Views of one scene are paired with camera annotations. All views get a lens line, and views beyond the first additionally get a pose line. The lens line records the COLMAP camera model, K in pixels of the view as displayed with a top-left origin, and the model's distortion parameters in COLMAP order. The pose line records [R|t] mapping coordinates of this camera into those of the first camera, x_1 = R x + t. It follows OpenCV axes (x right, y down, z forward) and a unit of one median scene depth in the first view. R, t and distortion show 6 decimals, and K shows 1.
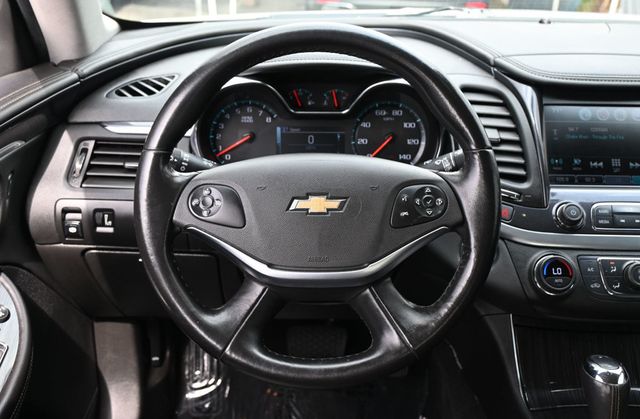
lens RADIAL K [[748.7, 0, 320.0], [0, 748.7, 209.5], [0, 0, 1]] dist [-0.008693, 0.004139]
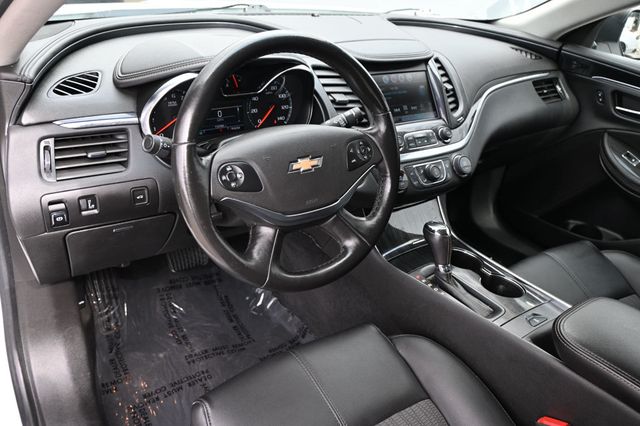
lens RADIAL K [[498.0, 0, 320.0], [0, 498.0, 213.0], [0, 0, 1]] dist [-0.005951, -0.005313]
pose [[0.831348, -0.217455, 0.511442, -0.382116], [0.130458, 0.970916, 0.200754, -0.081438], [-0.540223, -0.100175, 0.835538, 0.144003]]
